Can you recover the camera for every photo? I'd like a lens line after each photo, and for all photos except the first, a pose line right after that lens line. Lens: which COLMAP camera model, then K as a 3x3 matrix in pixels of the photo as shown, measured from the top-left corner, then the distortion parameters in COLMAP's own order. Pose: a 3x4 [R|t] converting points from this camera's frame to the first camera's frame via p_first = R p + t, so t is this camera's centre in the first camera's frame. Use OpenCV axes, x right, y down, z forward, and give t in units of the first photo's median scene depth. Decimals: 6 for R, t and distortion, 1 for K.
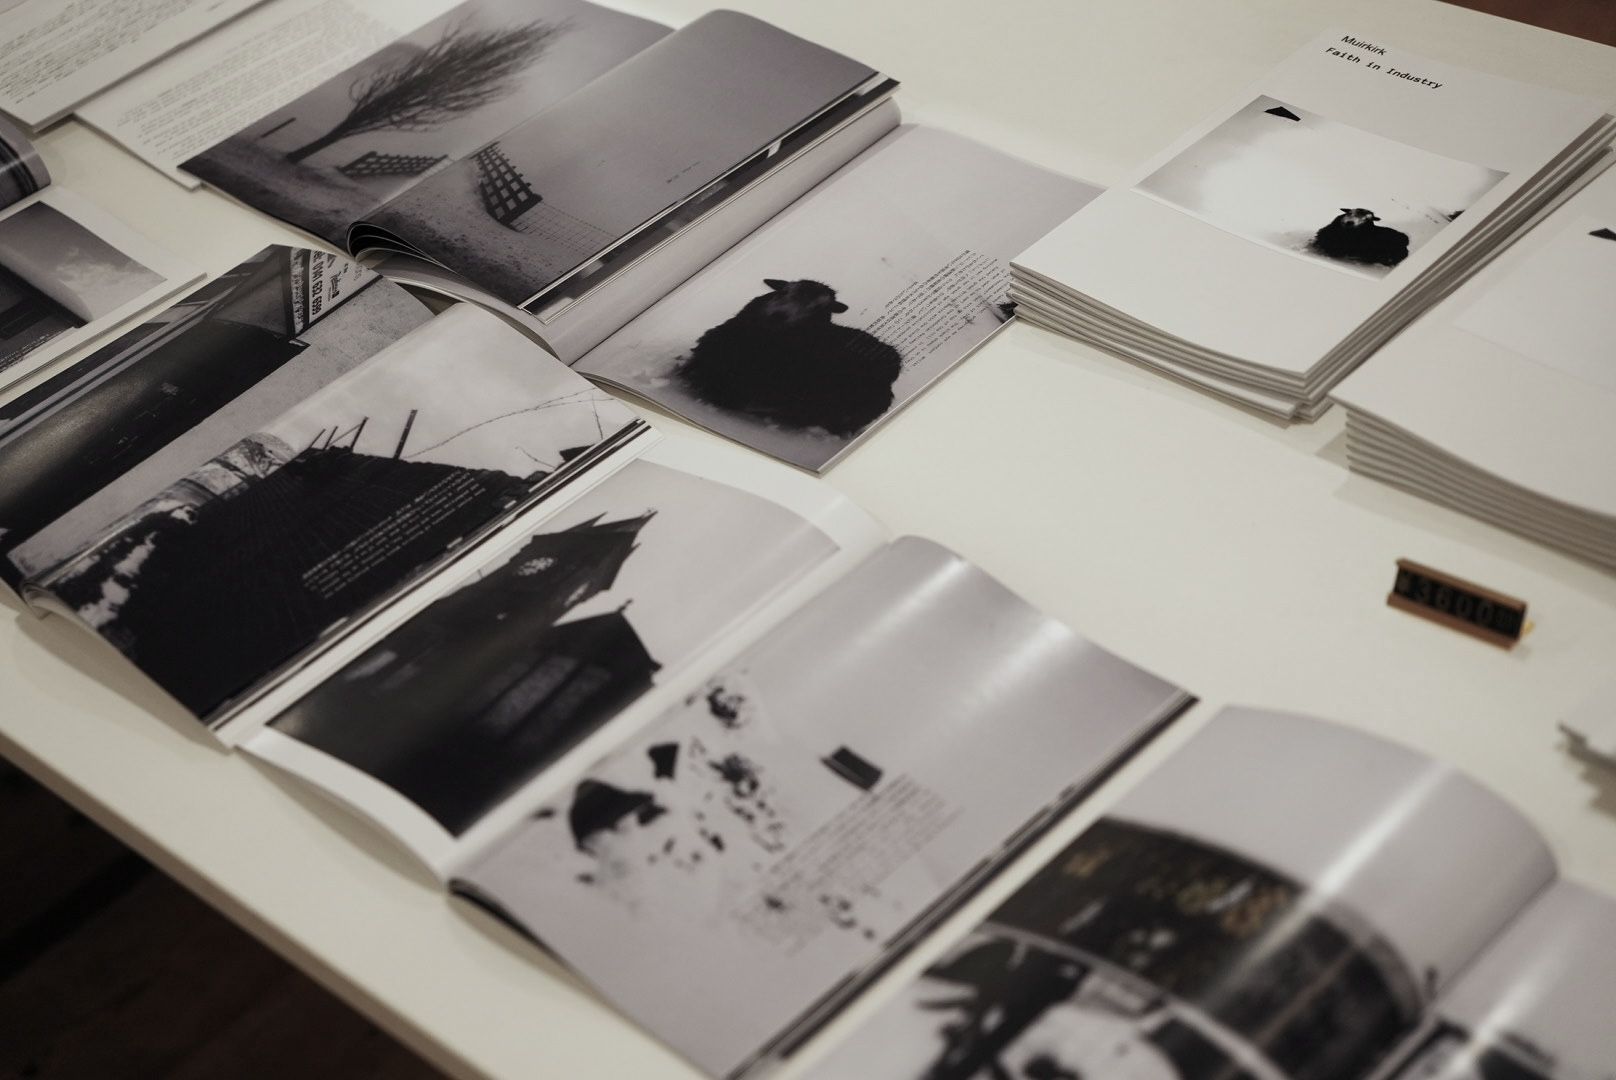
lens RADIAL K [[2850.9, 0, 808.0], [0, 2850.9, 540.5], [0, 0, 1]] dist [-0.037424, 0.000000]
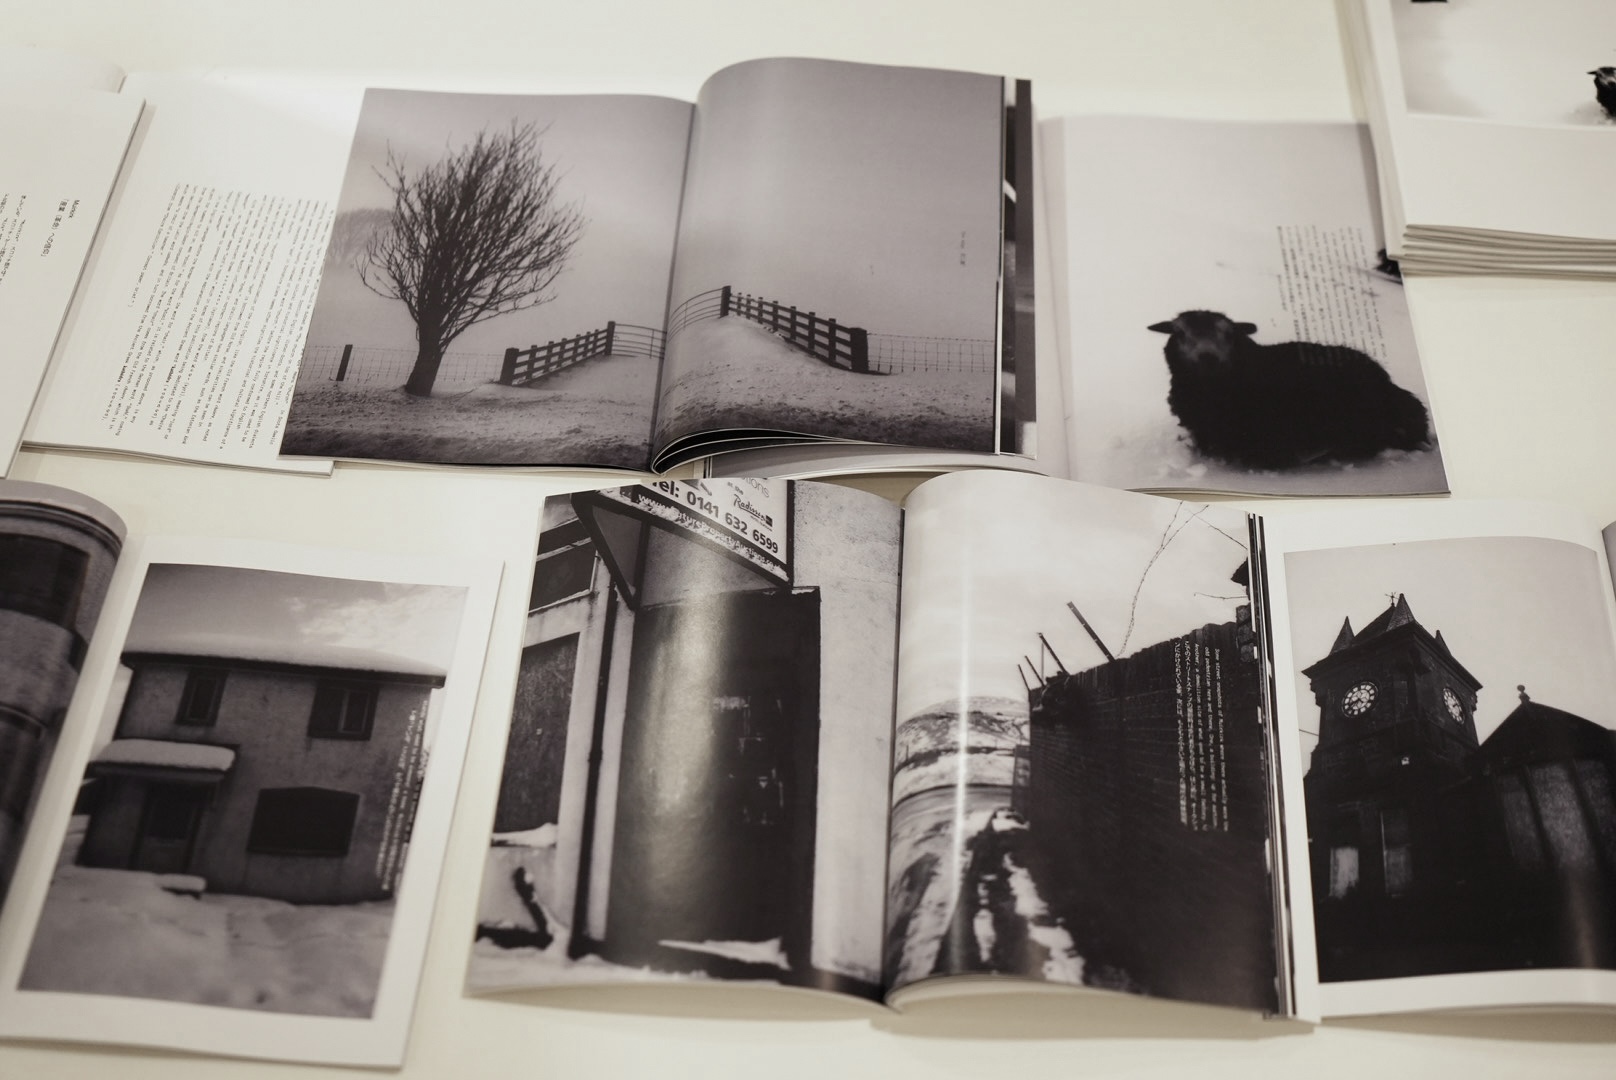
lens RADIAL K [[2850.9, 0, 808.1], [0, 2850.9, 539.5], [0, 0, 1]] dist [-0.037424, 0.000000]
pose [[0.726812, -0.394946, 0.561927, -0.663185], [0.325242, 0.918501, 0.224884, -0.279610], [-0.604948, 0.019314, 0.796031, 0.326383]]
